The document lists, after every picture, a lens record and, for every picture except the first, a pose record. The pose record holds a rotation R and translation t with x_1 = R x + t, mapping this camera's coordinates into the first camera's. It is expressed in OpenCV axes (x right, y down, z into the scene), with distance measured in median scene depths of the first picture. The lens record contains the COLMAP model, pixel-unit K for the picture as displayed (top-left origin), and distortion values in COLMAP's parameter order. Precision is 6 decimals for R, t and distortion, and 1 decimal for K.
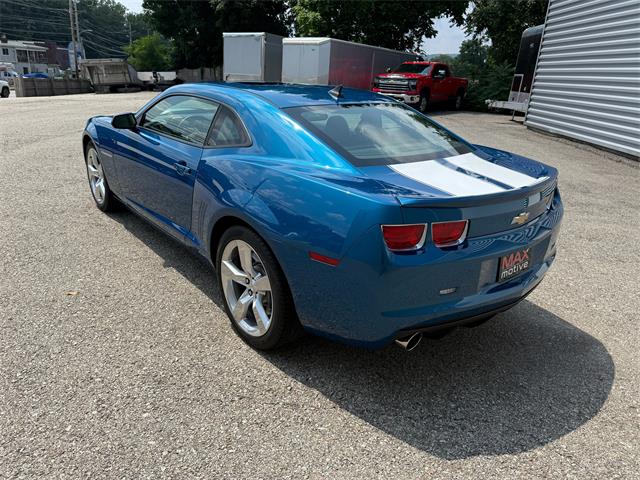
lens RADIAL K [[462.6, 0, 320.0], [0, 462.6, 240.0], [0, 0, 1]] dist [0.014209, -0.027993]
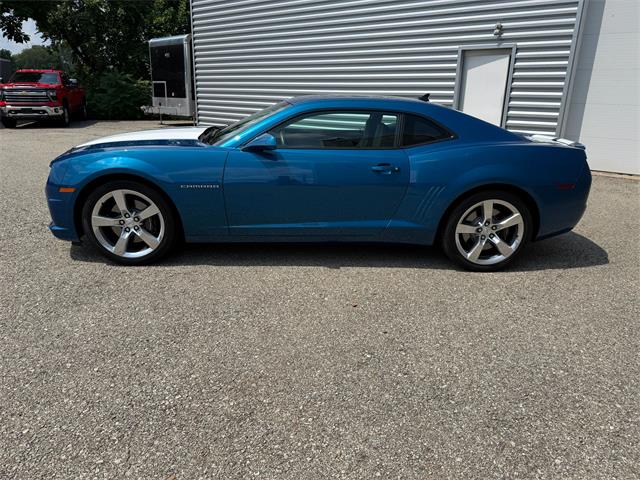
lens RADIAL K [[462.6, 0, 320.0], [0, 462.6, 240.0], [0, 0, 1]] dist [0.014209, -0.027993]
pose [[0.596734, -0.278840, 0.752434, -0.317126], [0.286029, 0.950004, 0.125215, -0.042146], [-0.749731, 0.140498, 0.646656, 0.089909]]
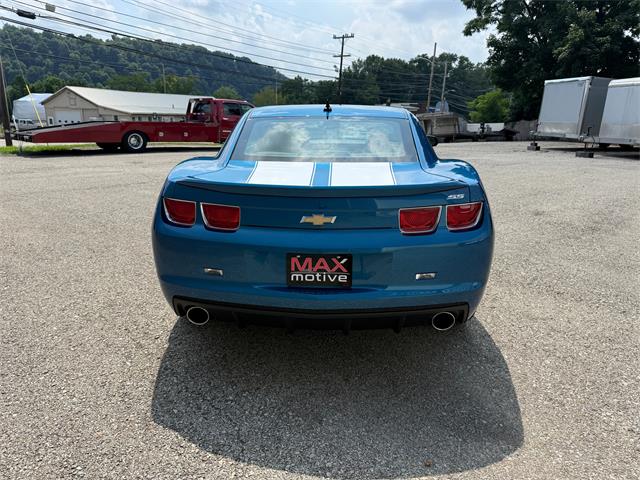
lens RADIAL K [[462.6, 0, 320.0], [0, 462.6, 240.0], [0, 0, 1]] dist [0.014209, -0.027993]
pose [[0.733818, 0.141889, -0.664364, 0.178261], [-0.215817, 0.975975, -0.029939, 0.003307], [0.644154, 0.165351, 0.746809, 0.057837]]
